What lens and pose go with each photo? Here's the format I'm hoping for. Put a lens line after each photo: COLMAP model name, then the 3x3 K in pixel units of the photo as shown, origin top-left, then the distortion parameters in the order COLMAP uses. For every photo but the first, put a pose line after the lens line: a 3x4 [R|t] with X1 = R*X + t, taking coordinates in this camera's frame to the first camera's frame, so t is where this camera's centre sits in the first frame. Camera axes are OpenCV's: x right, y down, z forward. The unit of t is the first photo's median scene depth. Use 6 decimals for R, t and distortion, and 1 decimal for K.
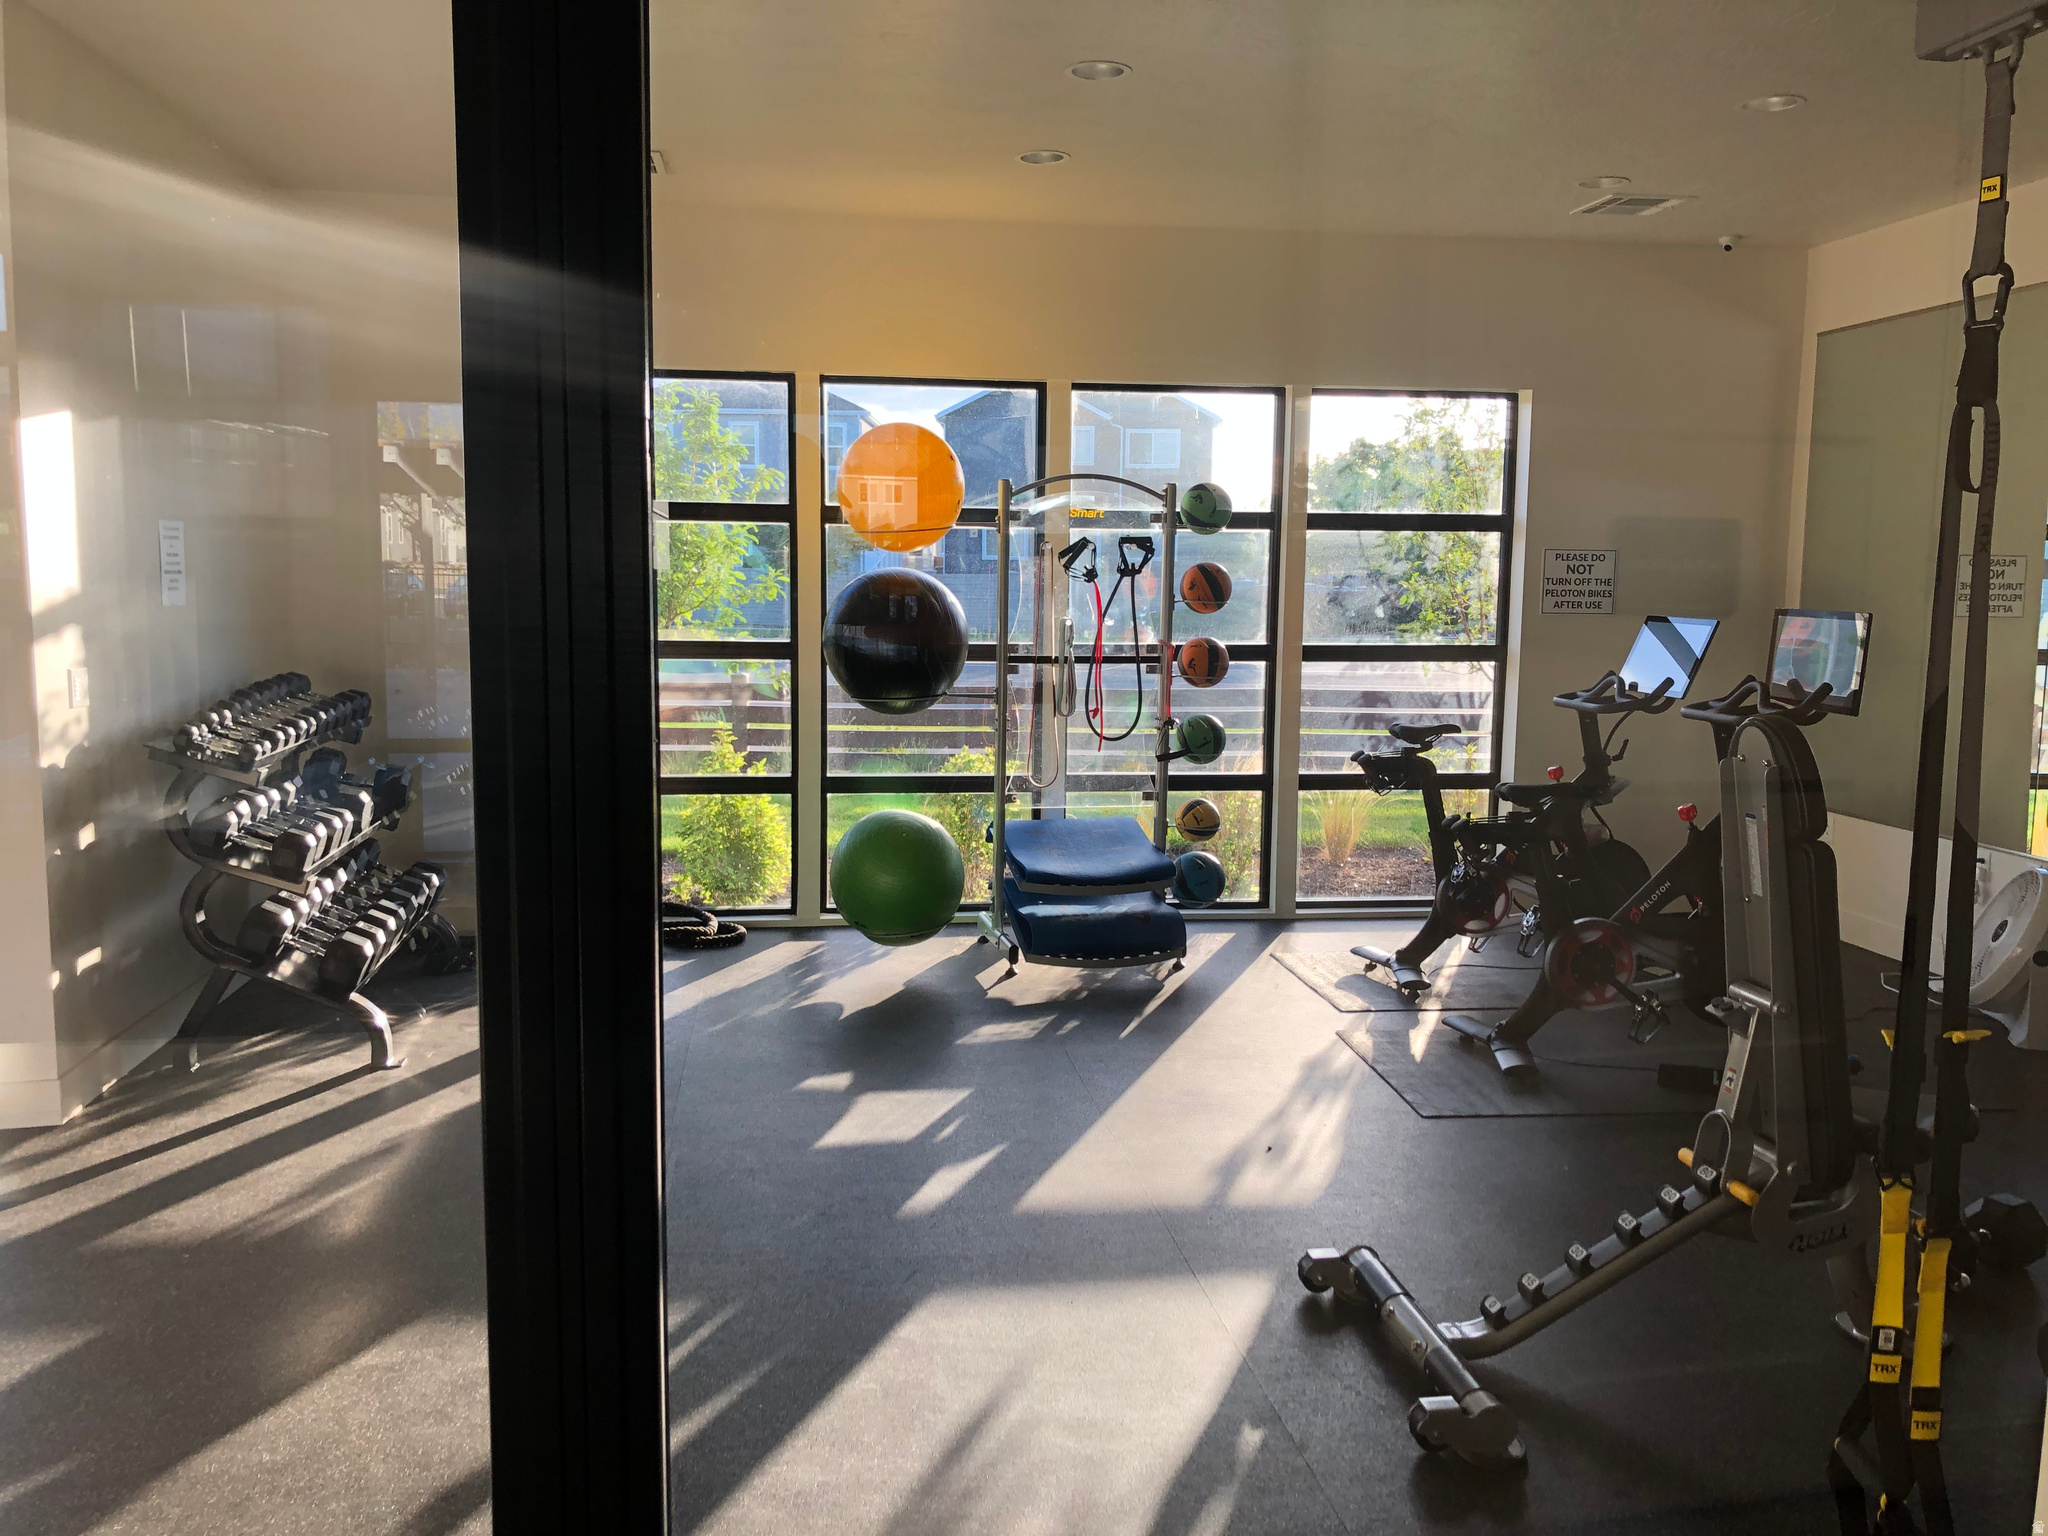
lens RADIAL K [[1658.8, 0, 1024.0], [0, 1658.8, 768.0], [0, 0, 1]] dist [-0.002515, -0.008239]
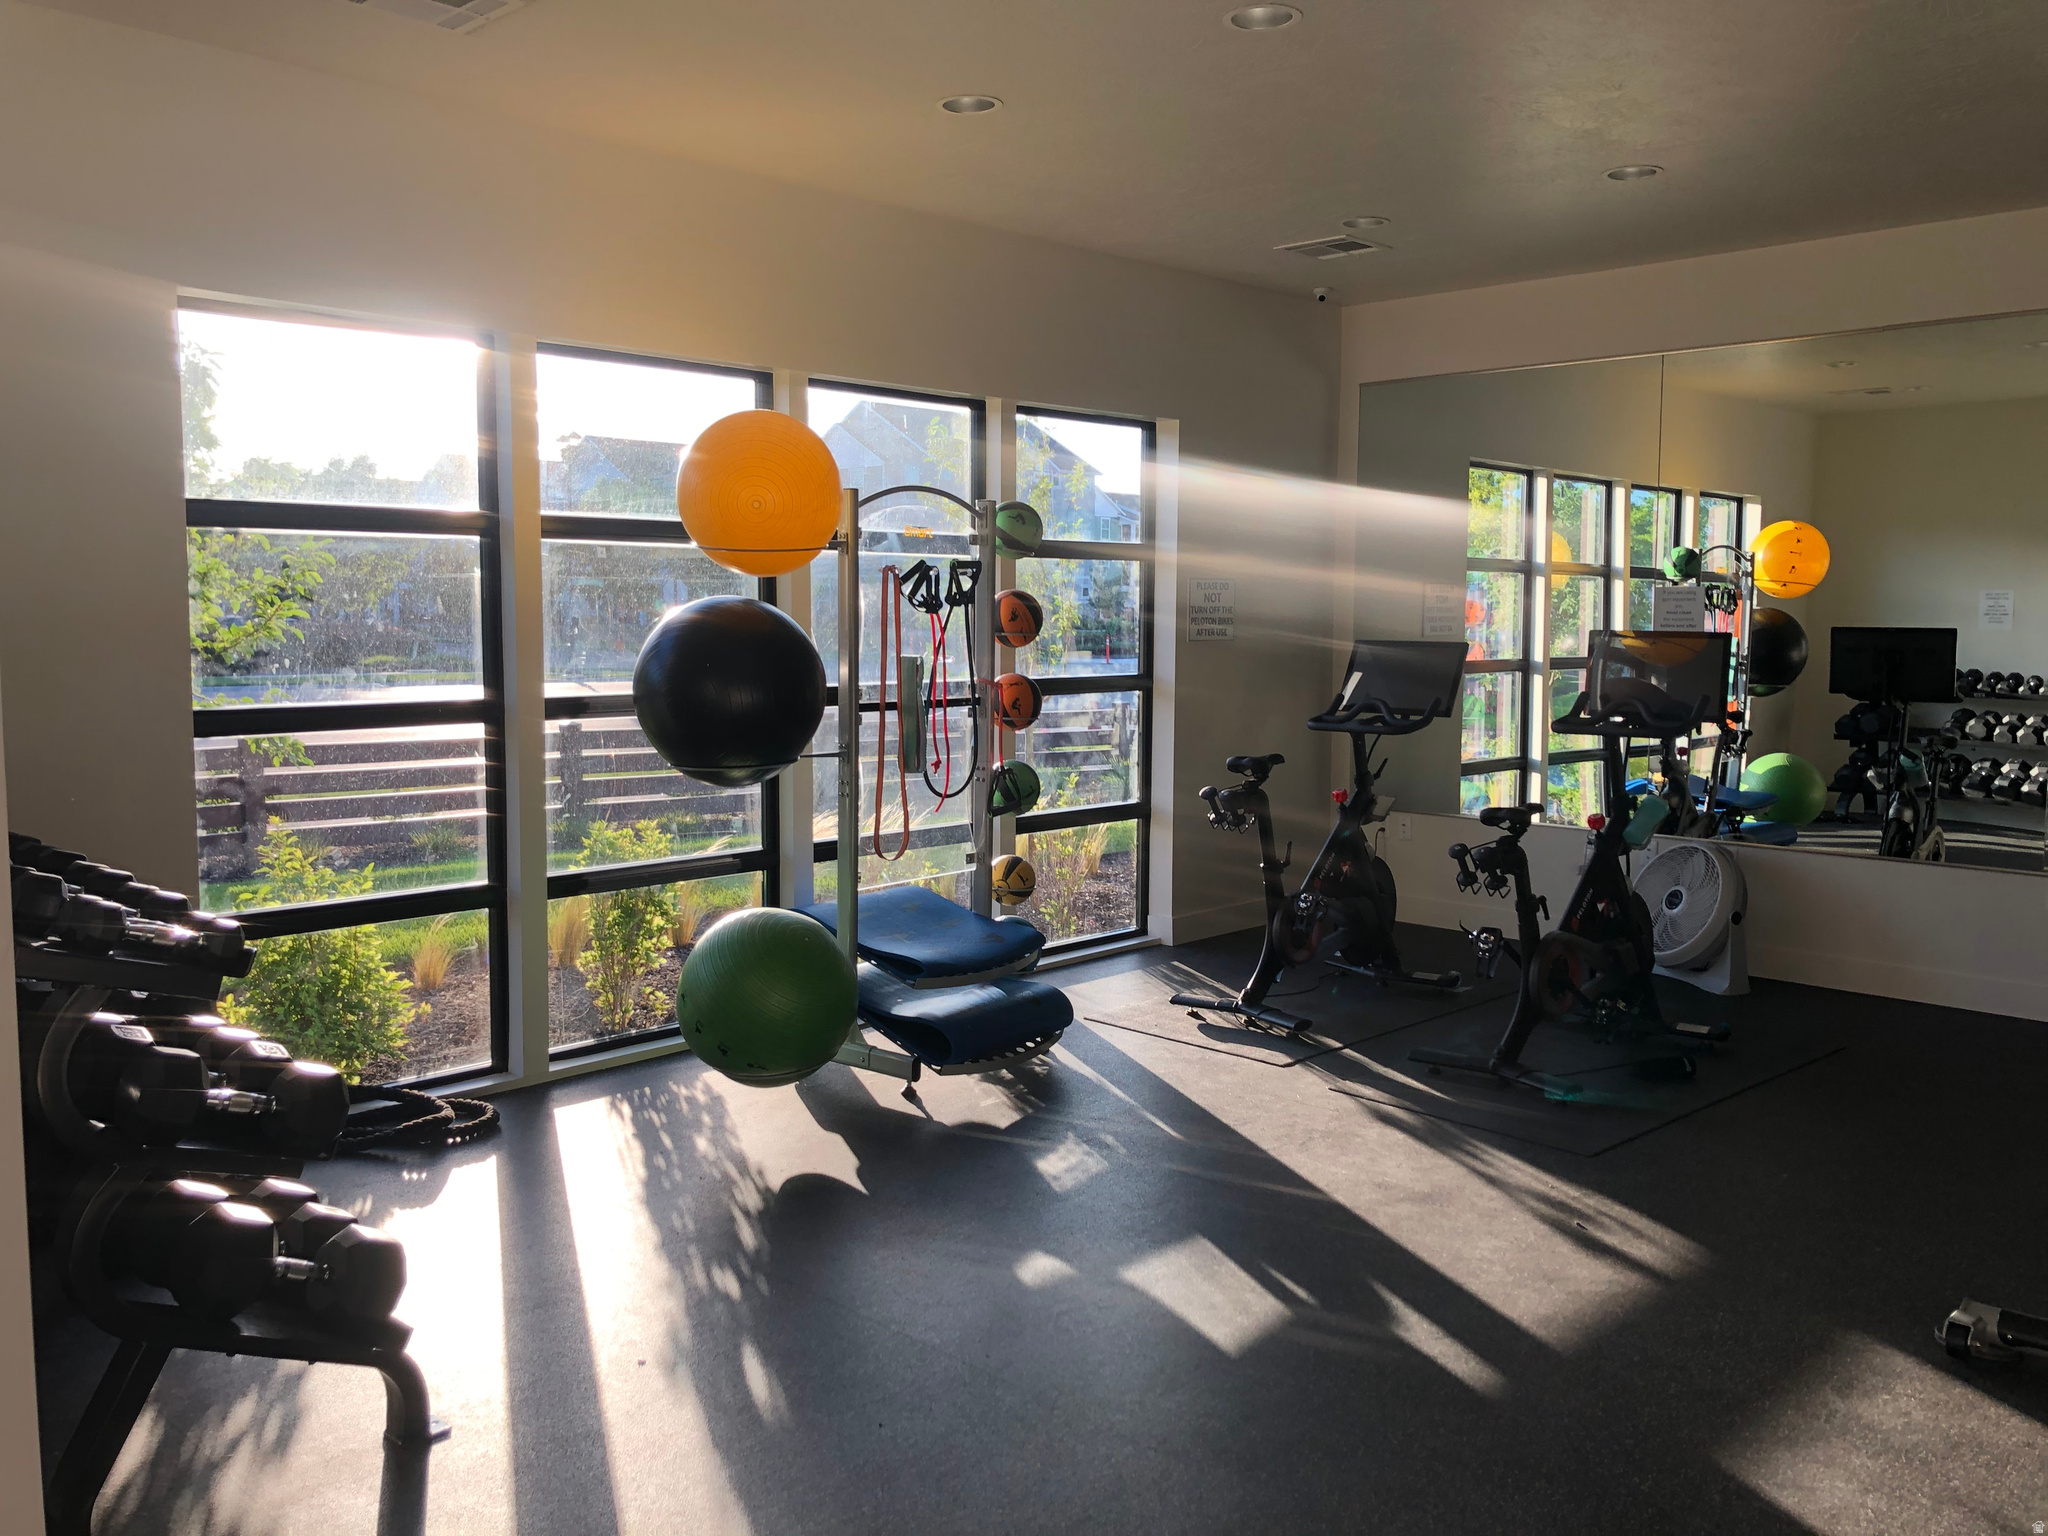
lens RADIAL K [[1658.8, 0, 1024.0], [0, 1658.8, 768.0], [0, 0, 1]] dist [-0.002515, -0.008239]
pose [[0.796632, -0.063557, 0.601115, -0.434041], [0.076531, 0.997059, 0.003998, -0.032158], [-0.599601, 0.042819, 0.799153, 0.295361]]
